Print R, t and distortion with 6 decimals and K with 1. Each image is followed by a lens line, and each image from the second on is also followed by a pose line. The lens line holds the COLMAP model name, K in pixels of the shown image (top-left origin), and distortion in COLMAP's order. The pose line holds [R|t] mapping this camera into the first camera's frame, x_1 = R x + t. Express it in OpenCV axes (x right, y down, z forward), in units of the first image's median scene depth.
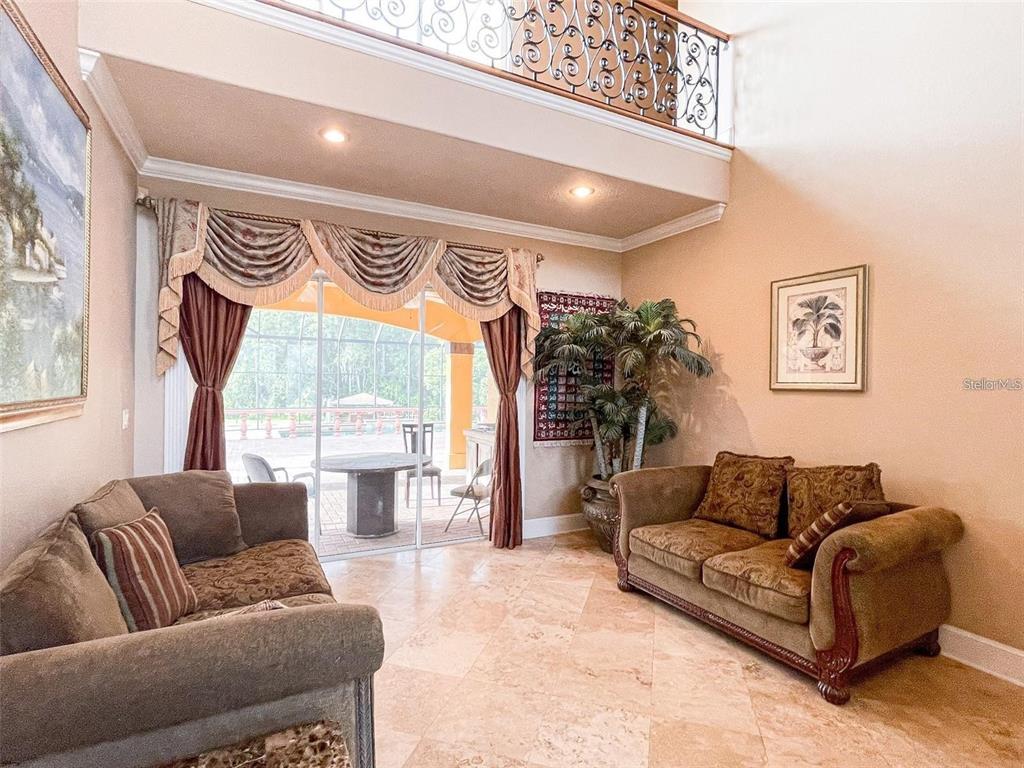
lens RADIAL K [[522.4, 0, 510.1], [0, 522.4, 384.3], [0, 0, 1]] dist [0.002649, 0.000209]
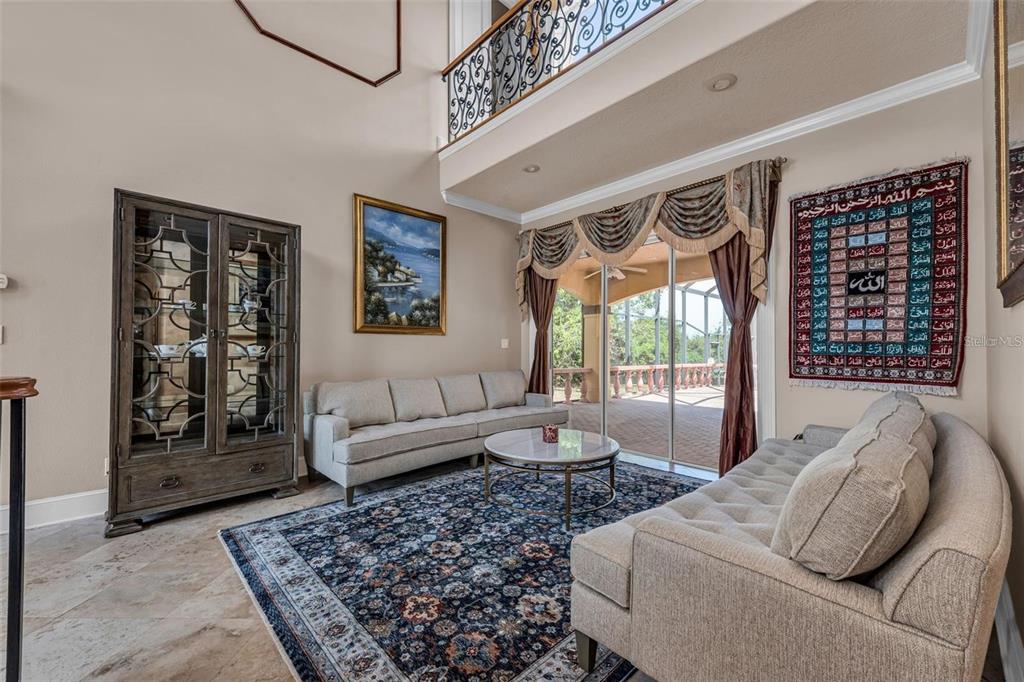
lens RADIAL K [[406.2, 0, 511.4], [0, 406.2, 343.7], [0, 0, 1]] dist [0.004089, -0.000169]
pose [[0.256433, -0.022087, -0.966310, 0.561093], [-0.003734, 0.999709, -0.023841, 0.070681], [0.966555, 0.009722, 0.256276, 0.394361]]
